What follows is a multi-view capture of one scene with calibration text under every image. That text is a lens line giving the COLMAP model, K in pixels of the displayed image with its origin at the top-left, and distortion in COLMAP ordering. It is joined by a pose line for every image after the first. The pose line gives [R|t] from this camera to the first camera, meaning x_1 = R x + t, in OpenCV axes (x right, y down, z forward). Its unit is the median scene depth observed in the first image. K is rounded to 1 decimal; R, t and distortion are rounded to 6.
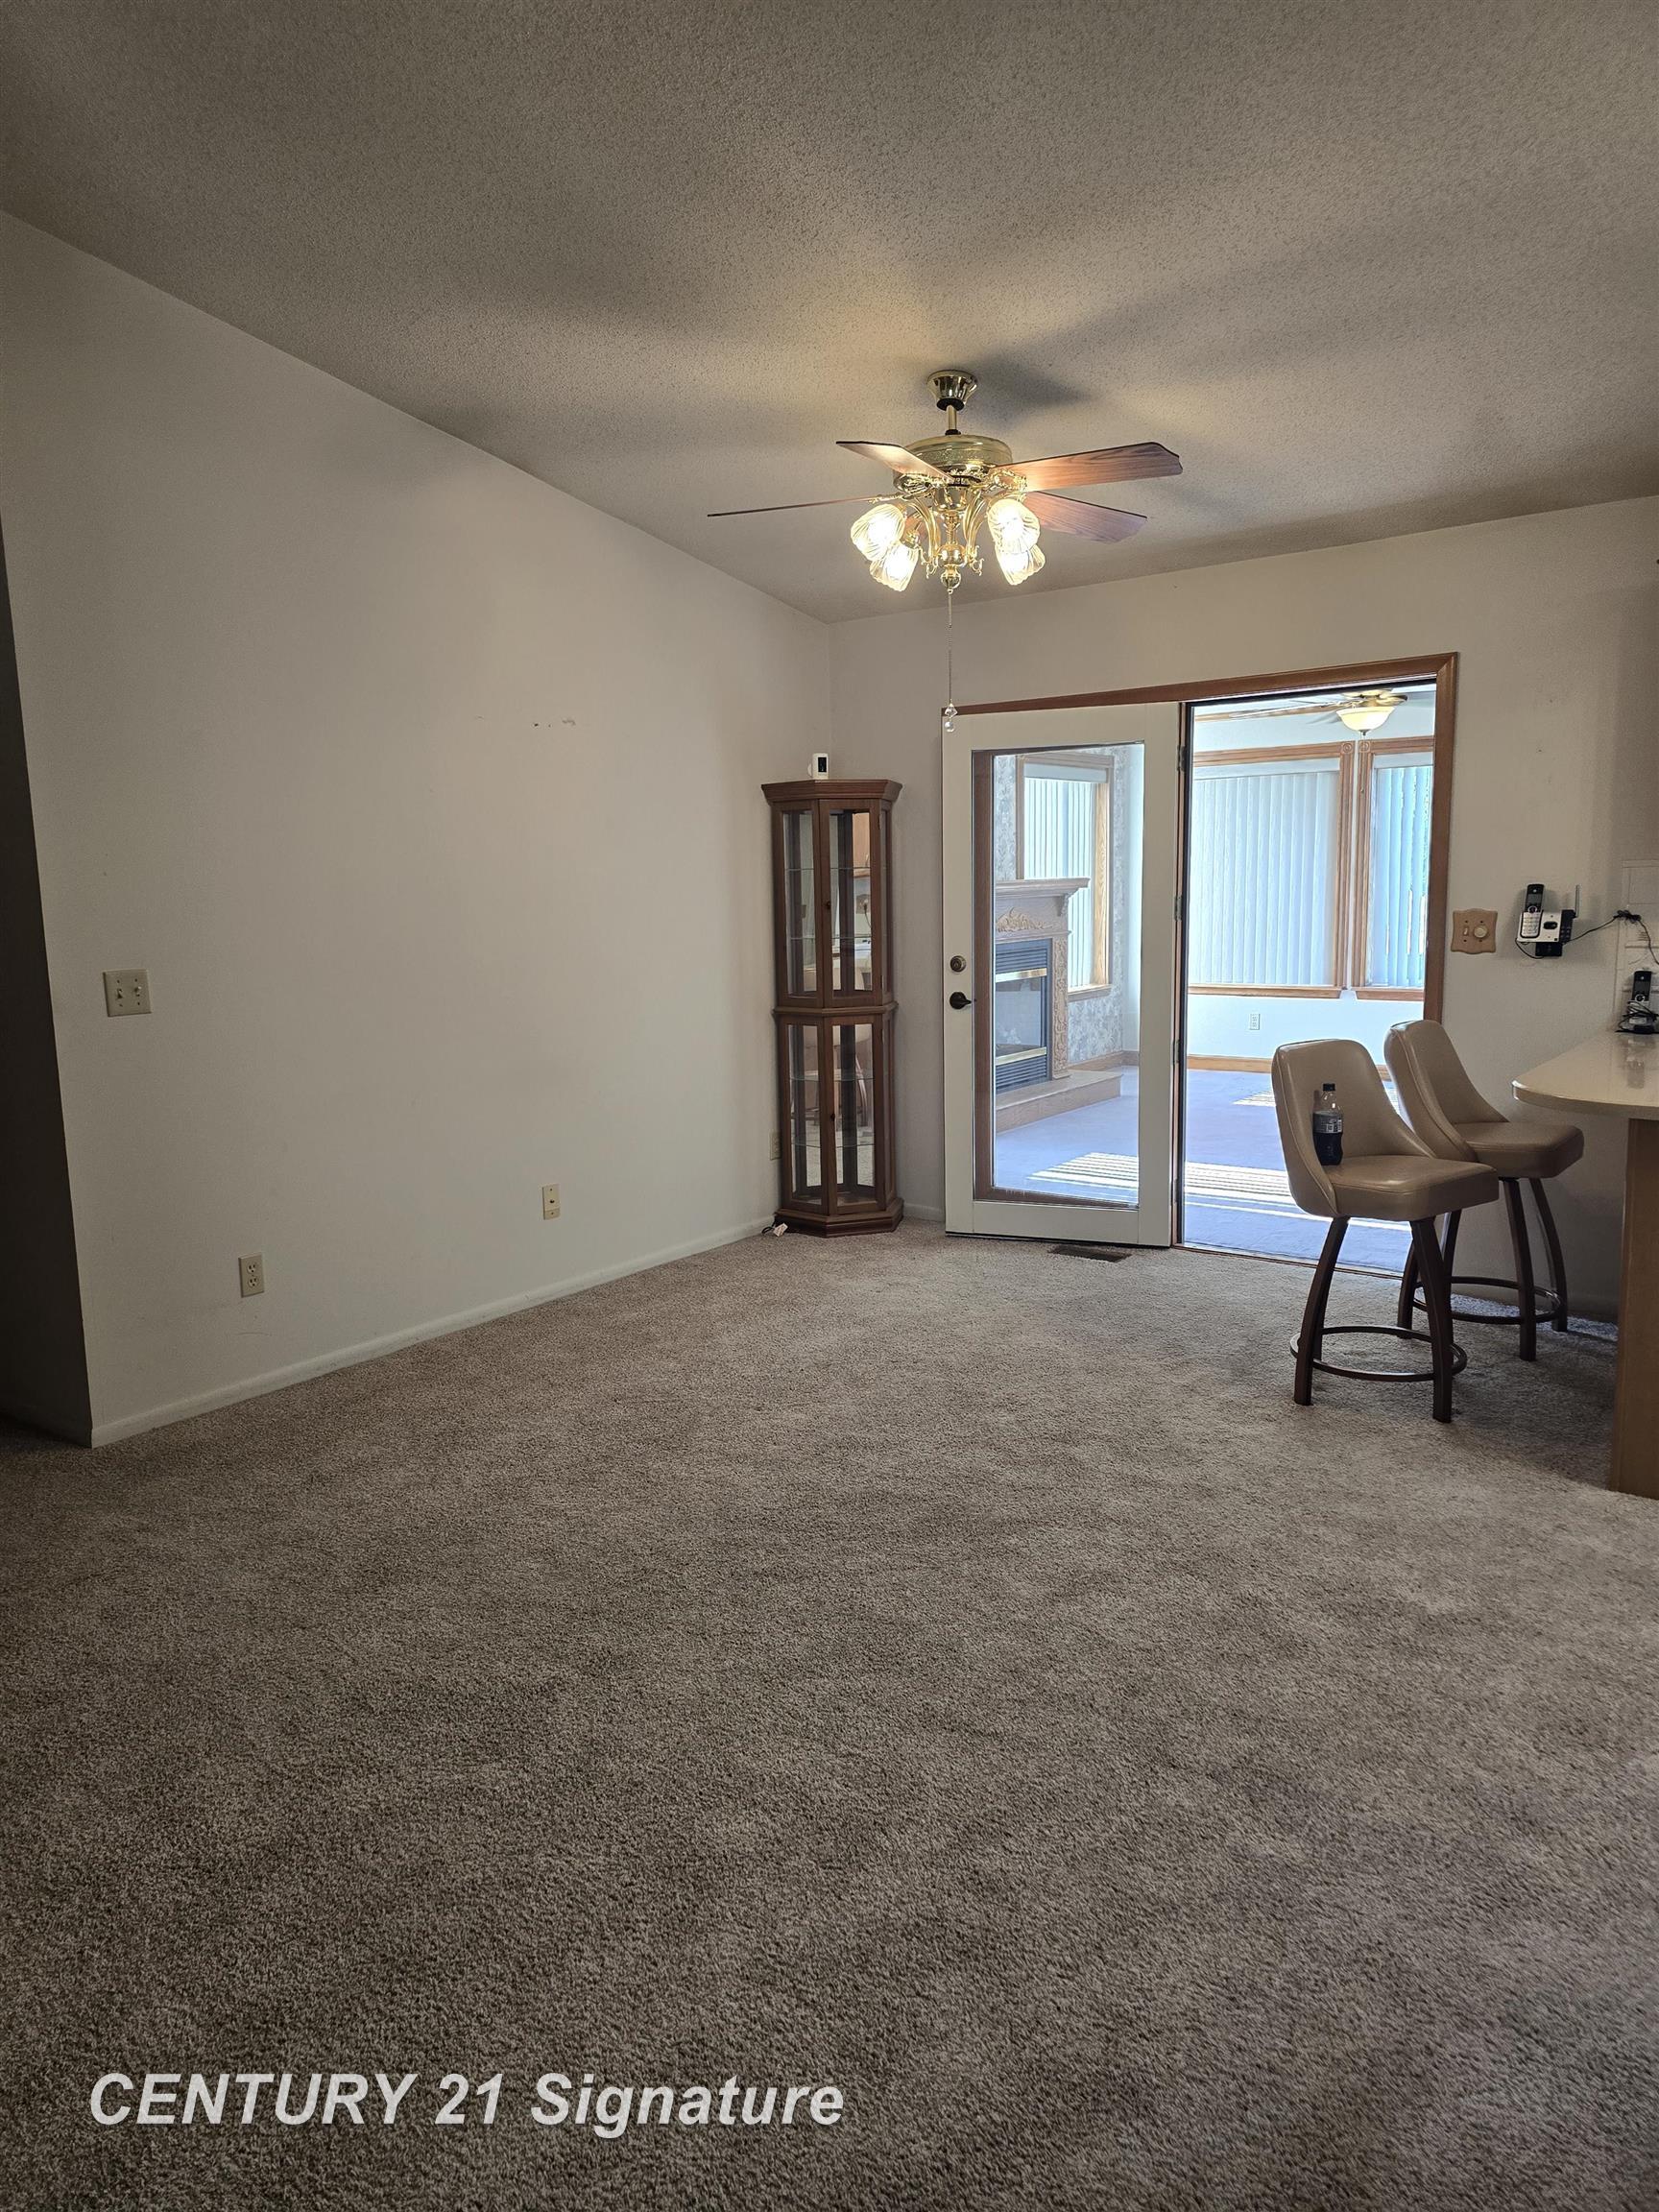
lens RADIAL K [[1481.2, 0, 777.8], [0, 1481.2, 1109.5], [0, 0, 1]] dist [0.000737, -0.000902]
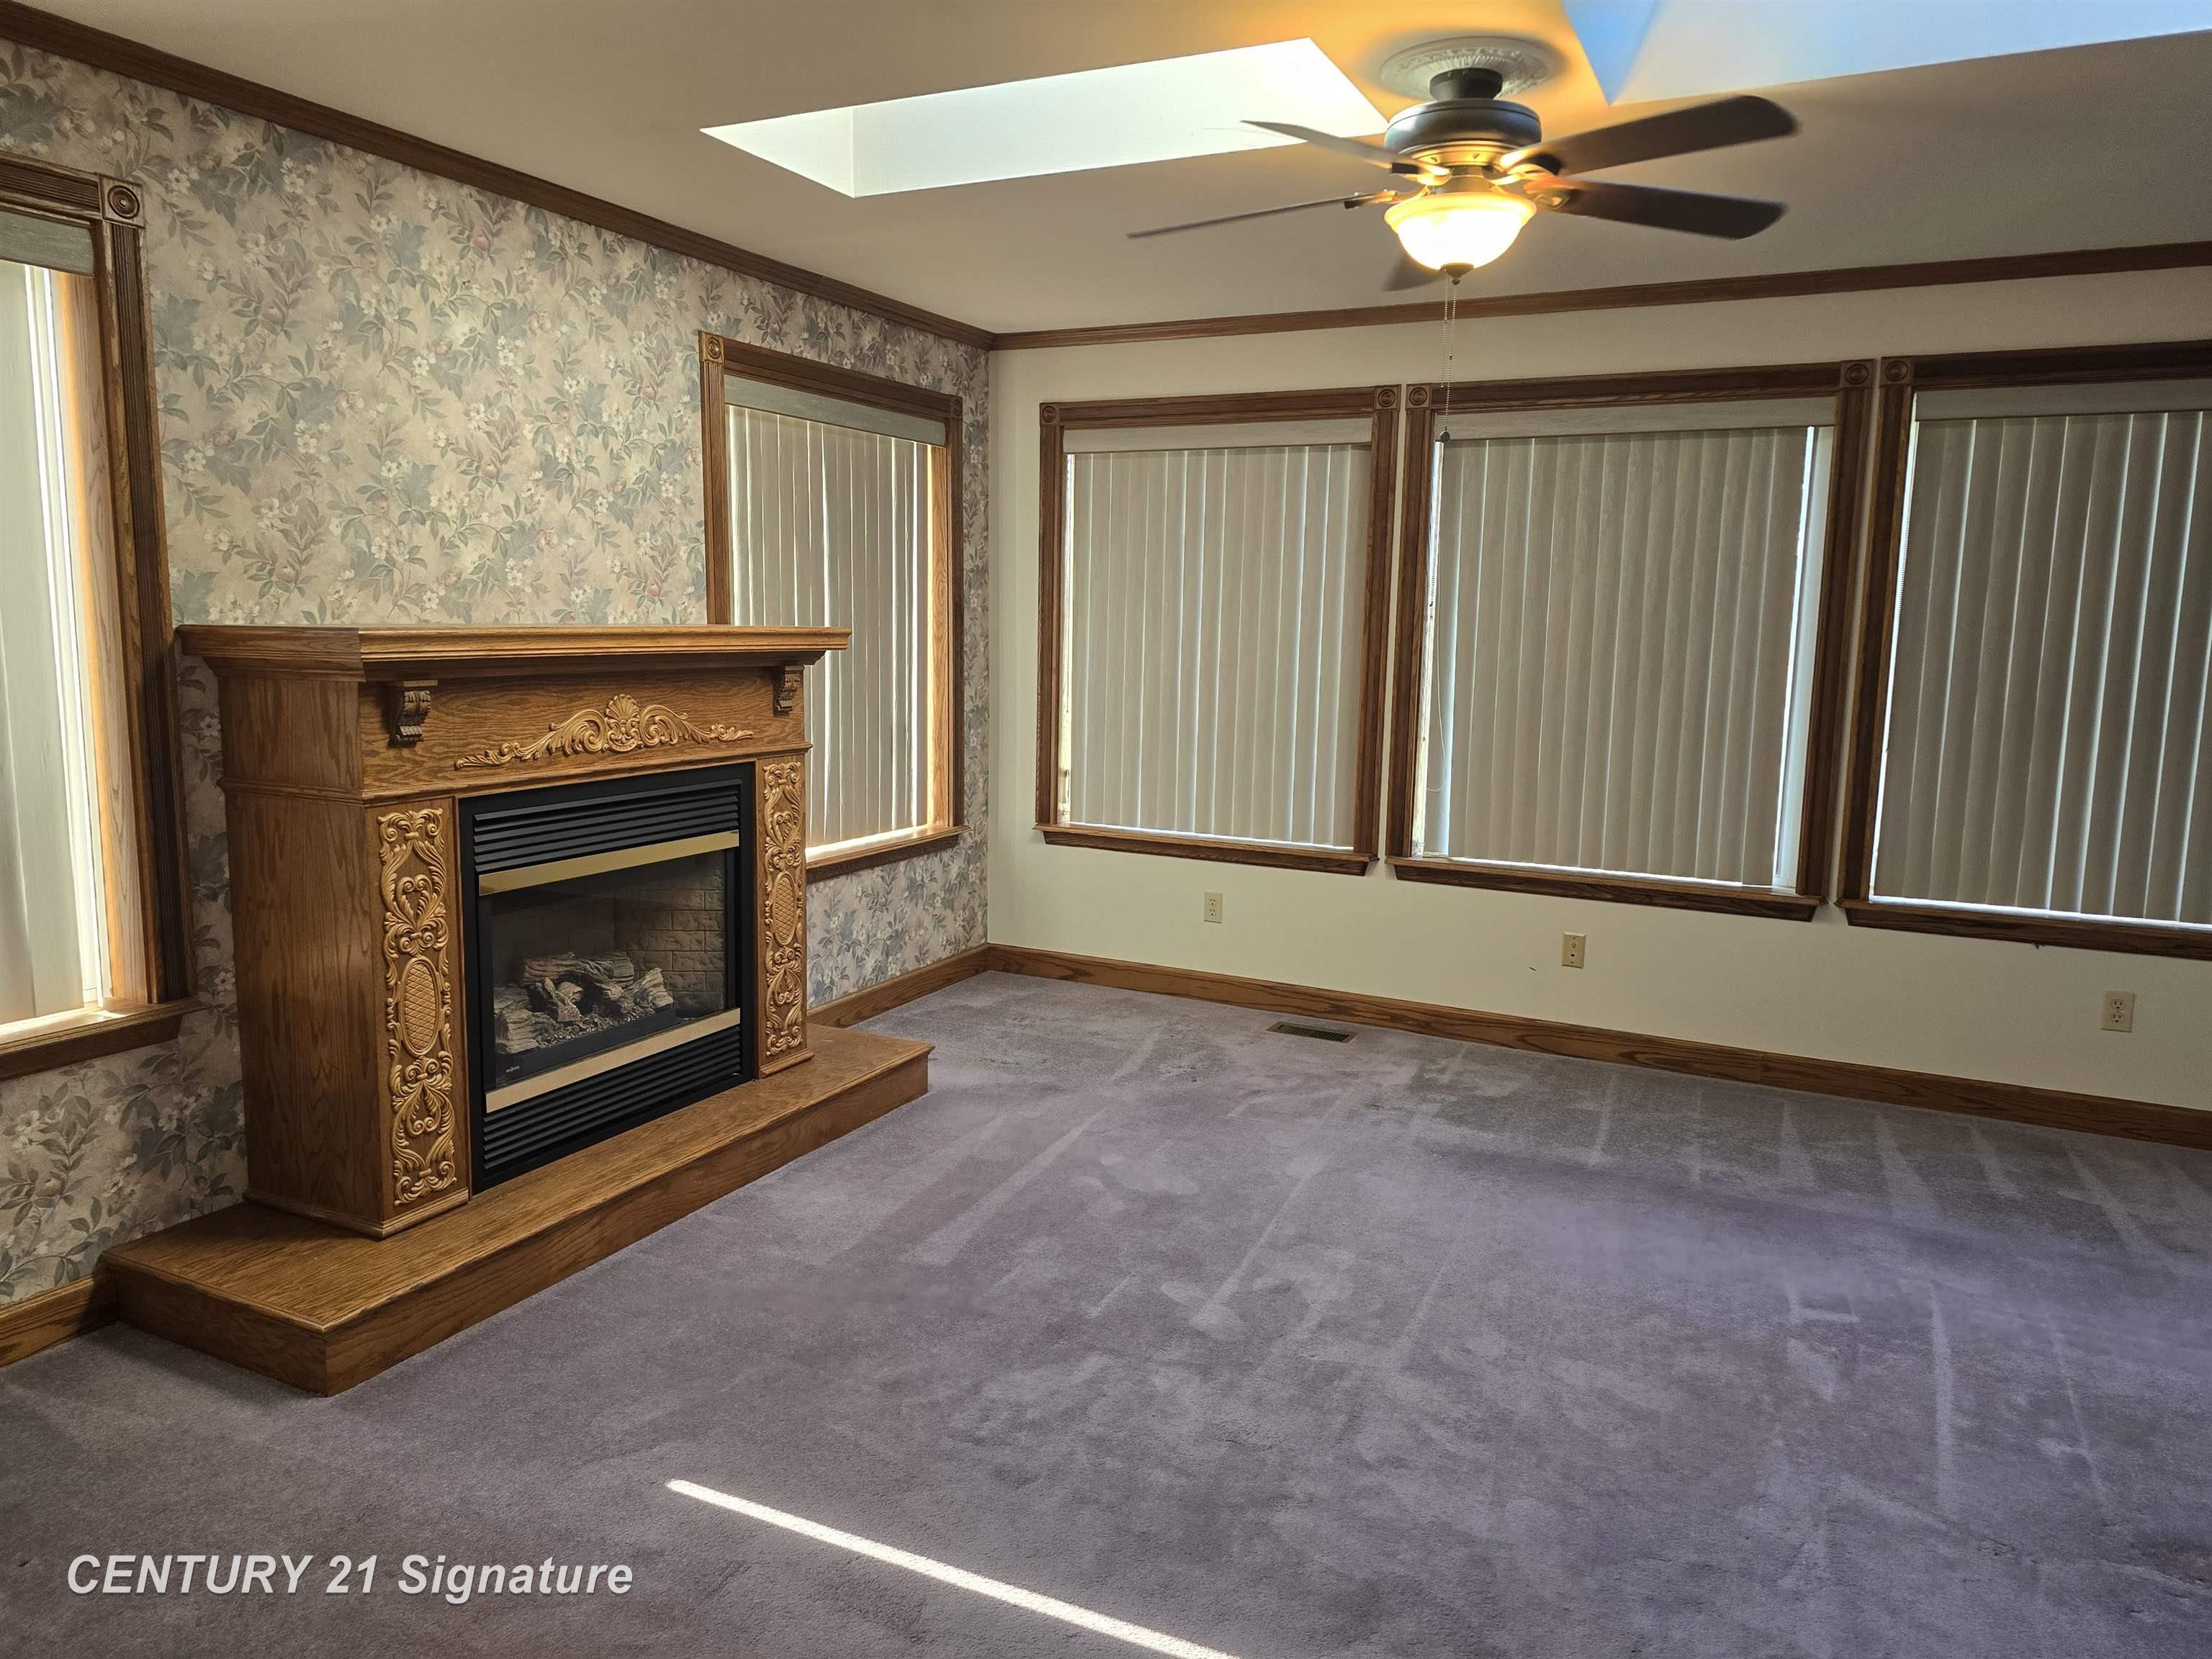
lens RADIAL K [[1481.2, 0, 1106.0], [0, 1481.2, 829.5], [0, 0, 1]] dist [0.000737, -0.000902]
pose [[0.978457, 0.016056, 0.205827, 0.192869], [-0.013465, 0.999812, -0.013981, -0.089091], [-0.206013, 0.010908, 0.978489, 0.537927]]
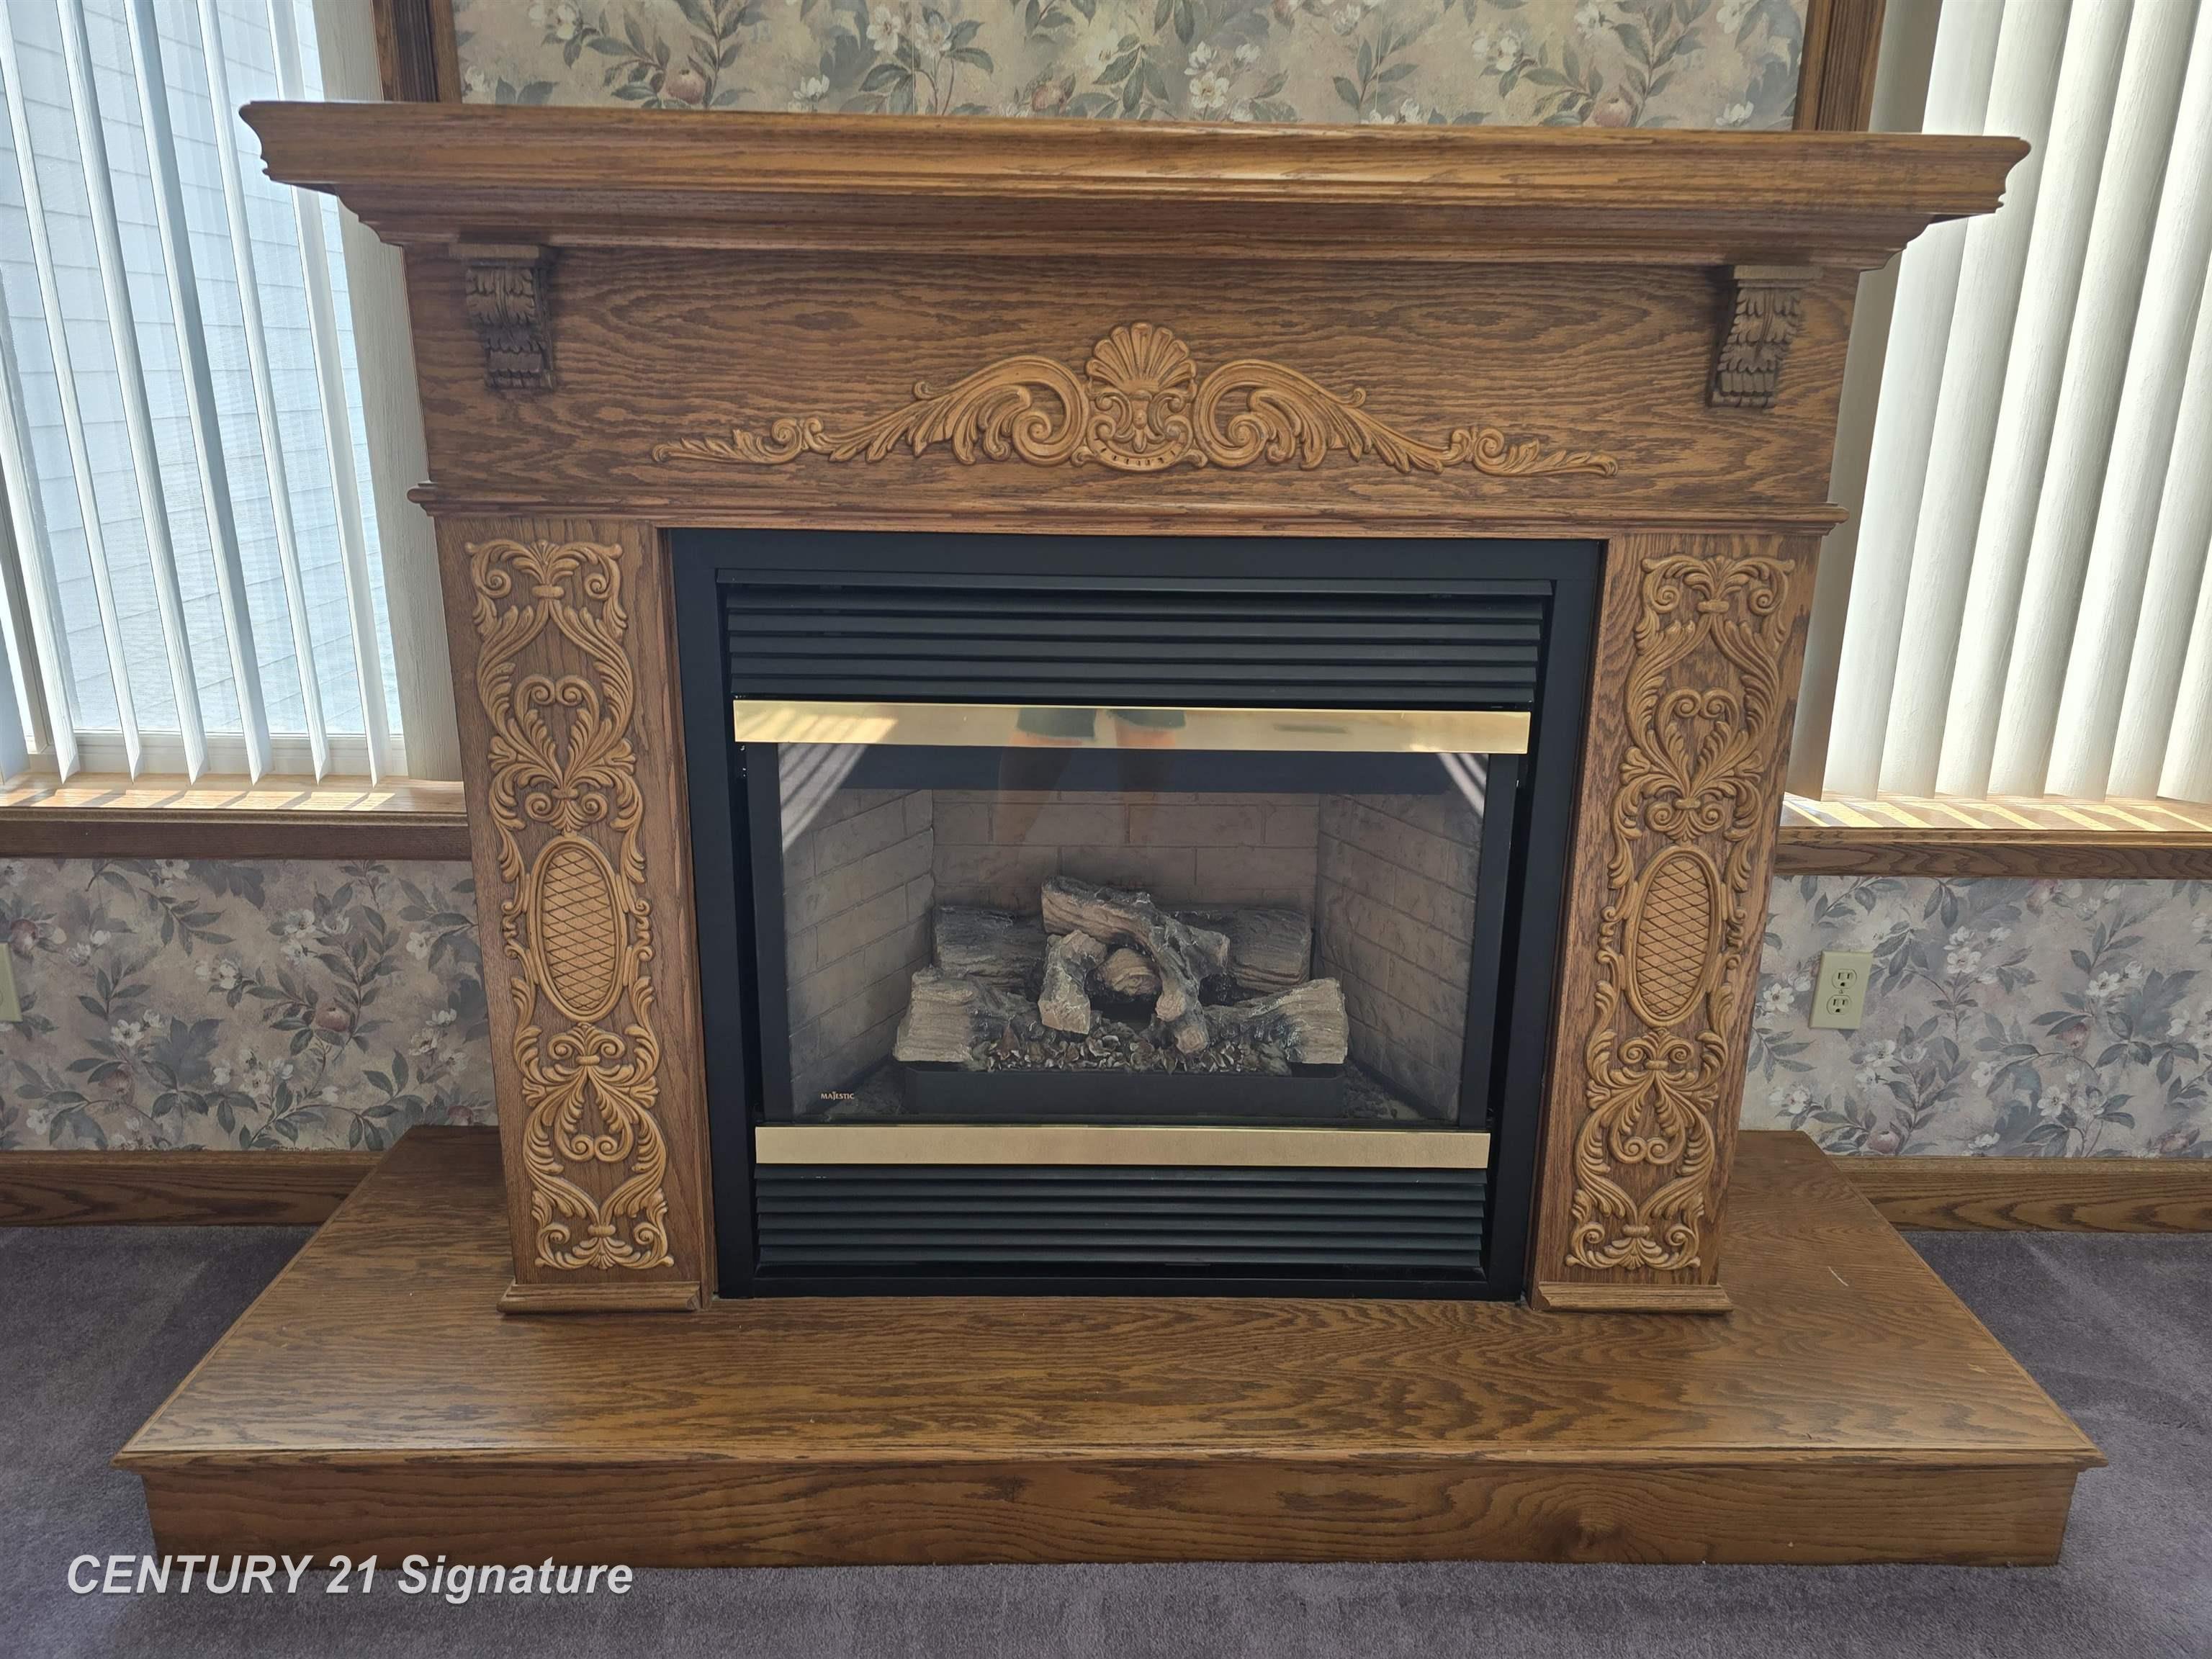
lens RADIAL K [[1503.7, 0, 1107.5], [0, 1503.7, 794.2], [0, 0, 1]] dist [0.031058, -0.003514]
pose [[0.636130, 0.250175, -0.729898, 0.271588], [-0.155481, 0.968134, 0.196324, -0.110238], [0.755754, -0.011402, 0.654756, 0.828545]]
